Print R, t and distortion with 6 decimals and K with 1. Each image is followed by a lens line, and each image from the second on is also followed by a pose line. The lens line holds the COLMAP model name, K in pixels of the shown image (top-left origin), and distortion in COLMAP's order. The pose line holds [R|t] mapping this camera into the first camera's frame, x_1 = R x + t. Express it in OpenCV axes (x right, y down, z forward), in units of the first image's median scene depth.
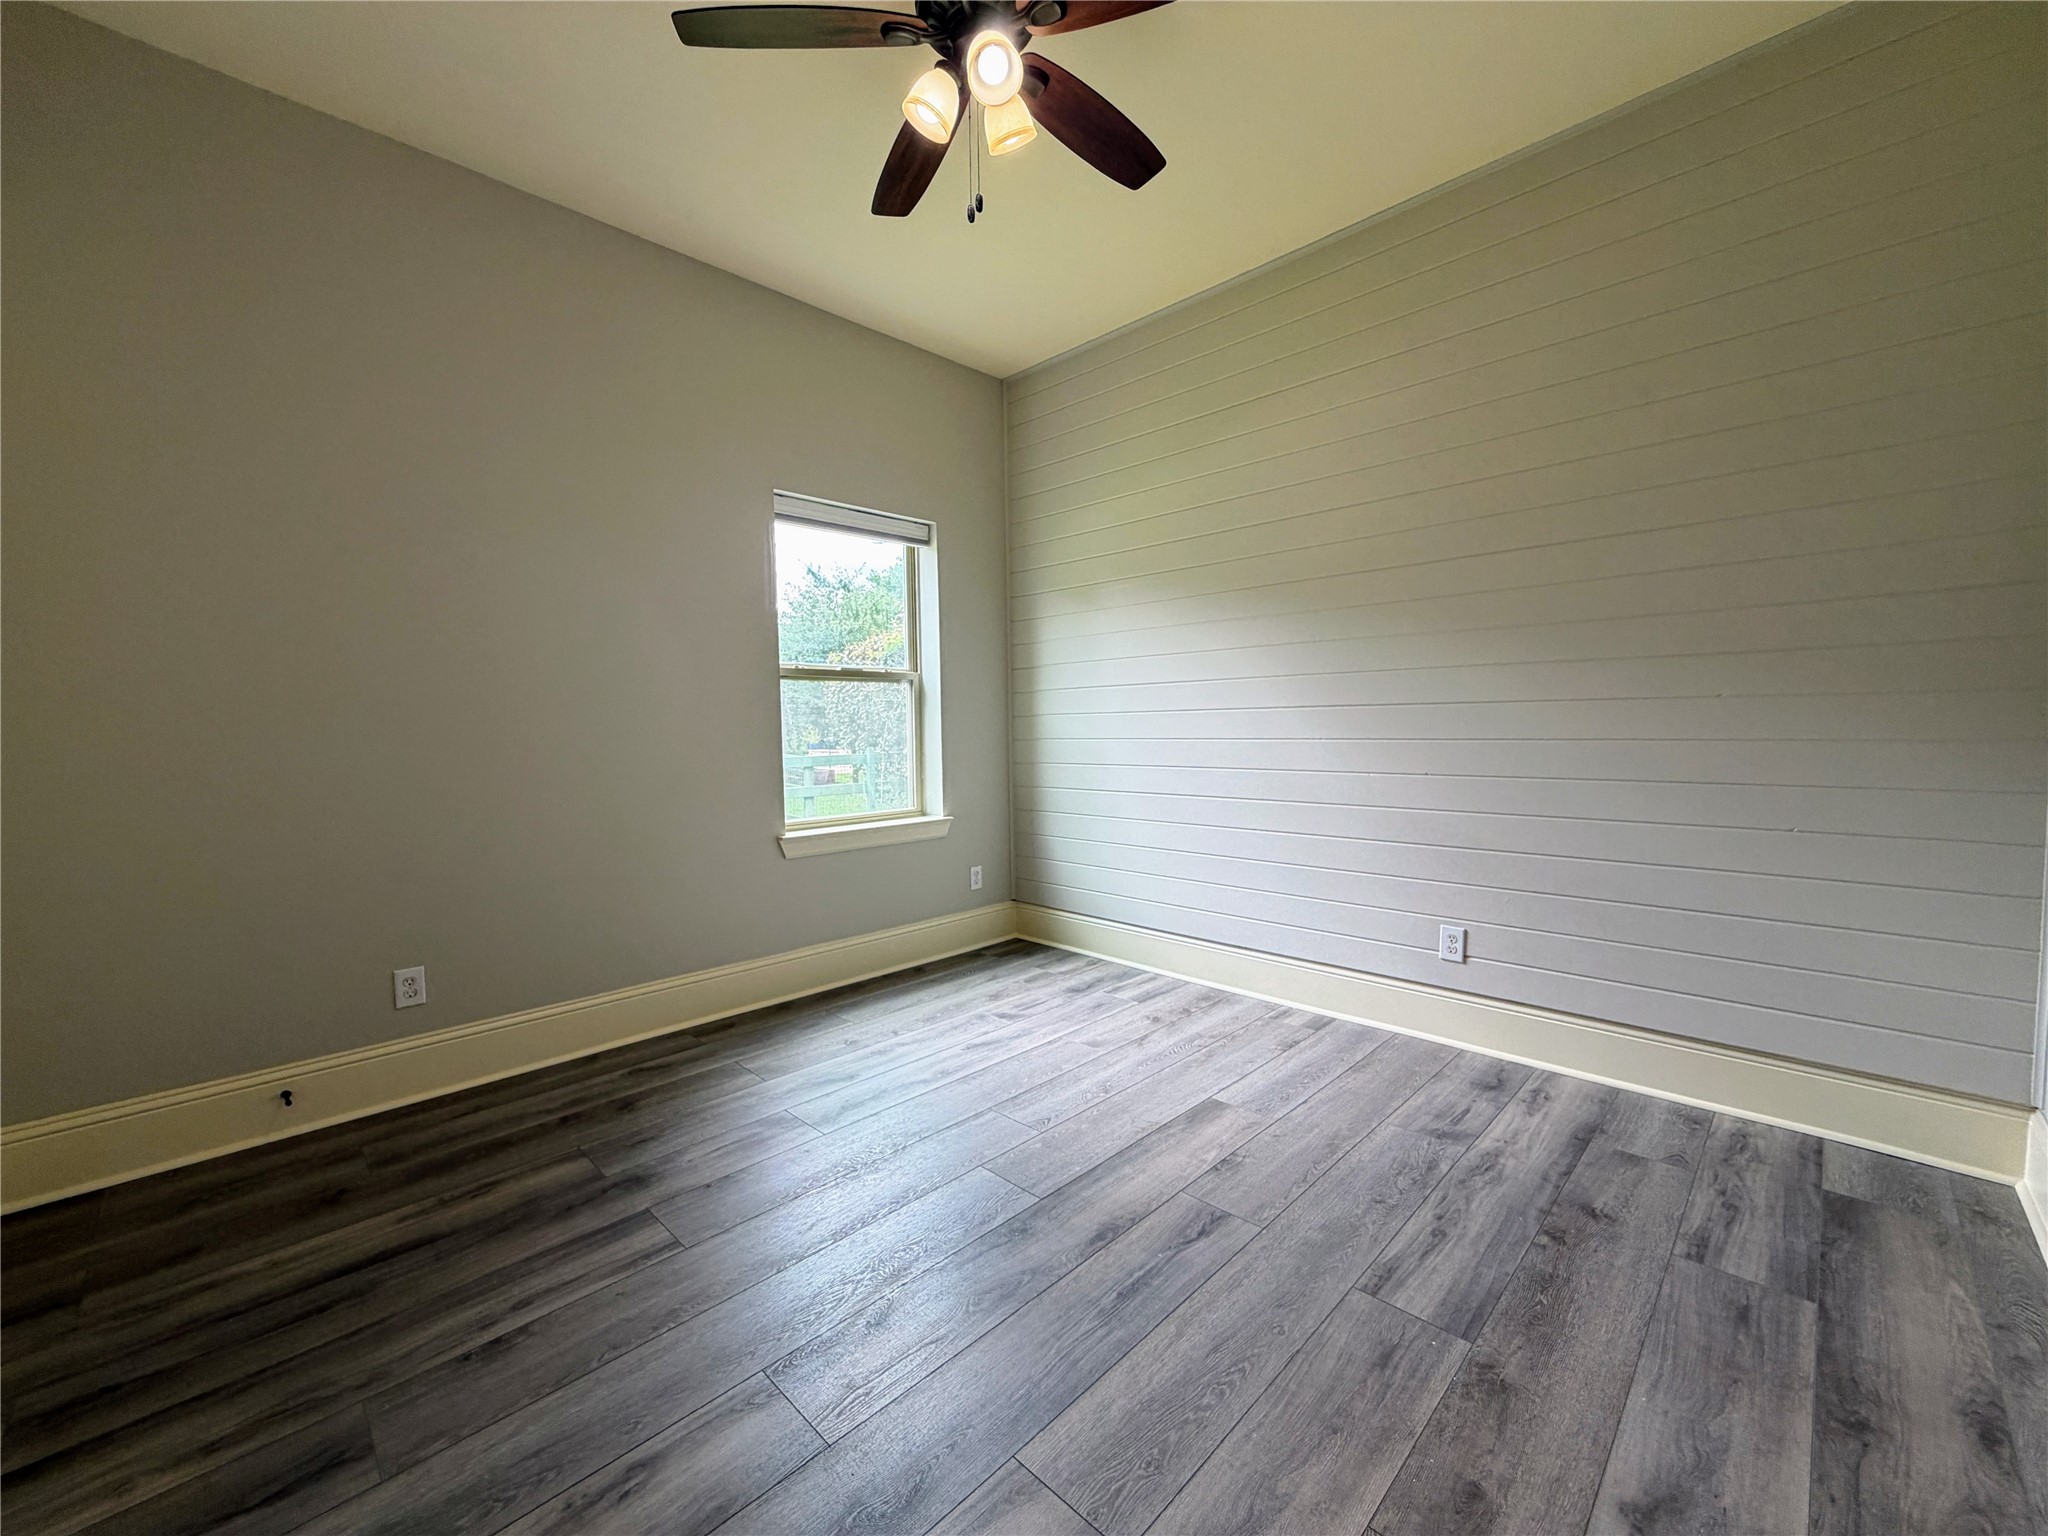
lens RADIAL K [[819.6, 0, 1021.4], [0, 819.6, 769.9], [0, 0, 1]] dist [0.000372, -0.000175]
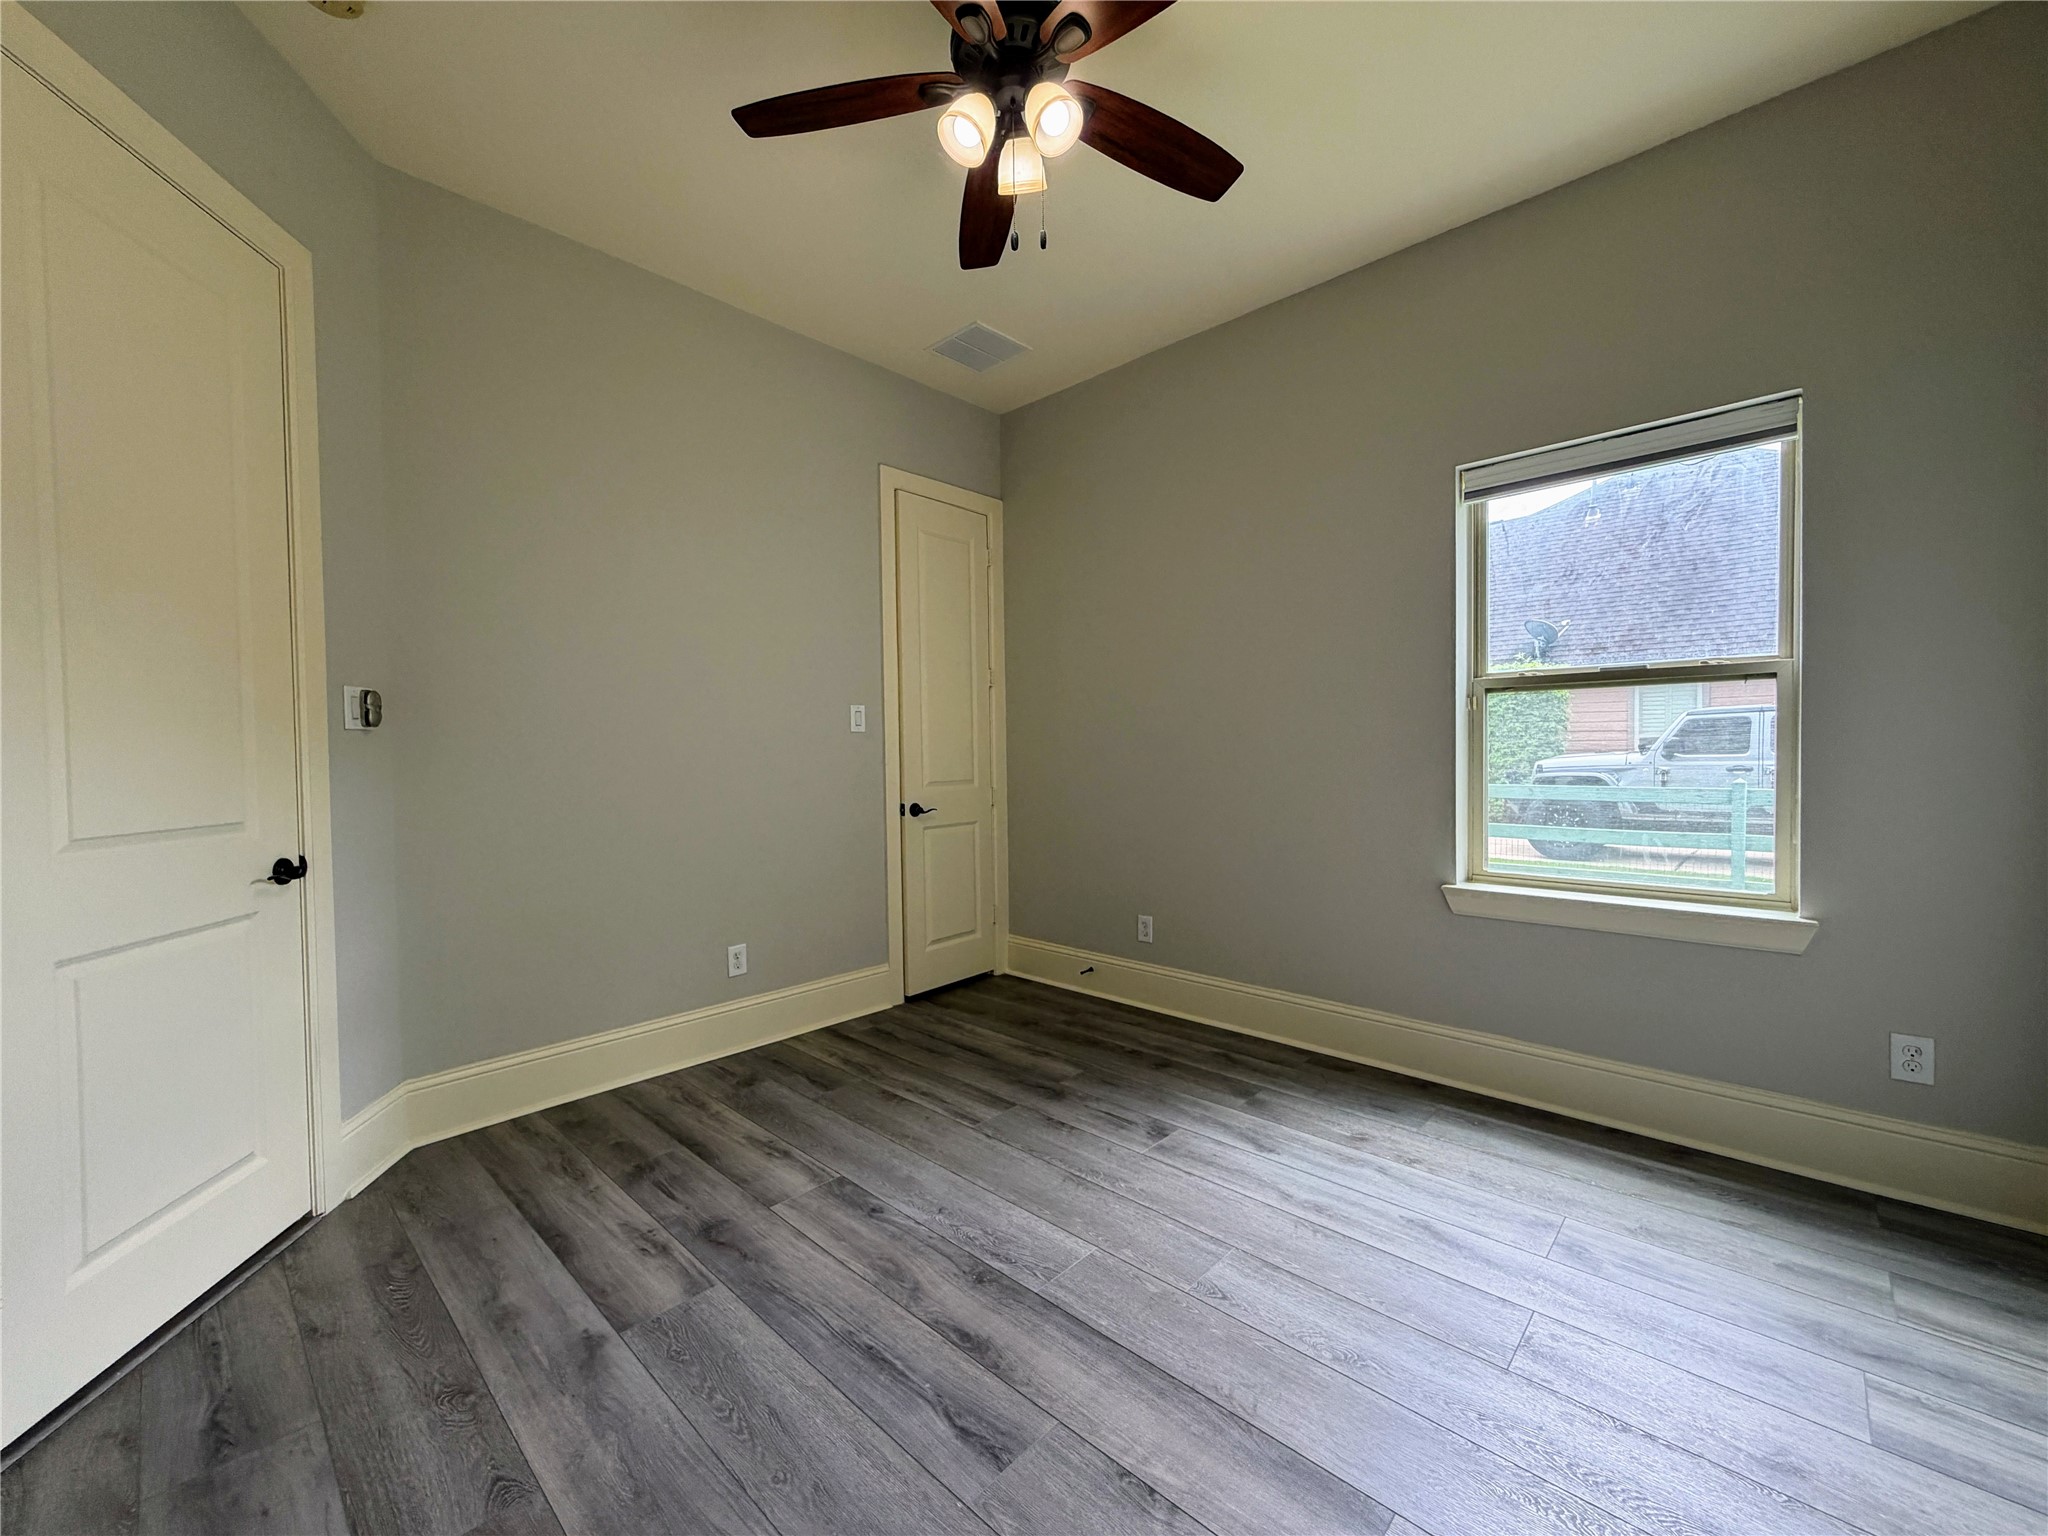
lens RADIAL K [[819.6, 0, 1016.7], [0, 819.6, 767.7], [0, 0, 1]] dist [0.000372, -0.000175]
pose [[0.020555, 0.035851, -0.999146, 0.751646], [-0.043490, 0.998443, 0.034931, -0.067630], [0.998842, 0.042735, 0.022082, 0.779961]]
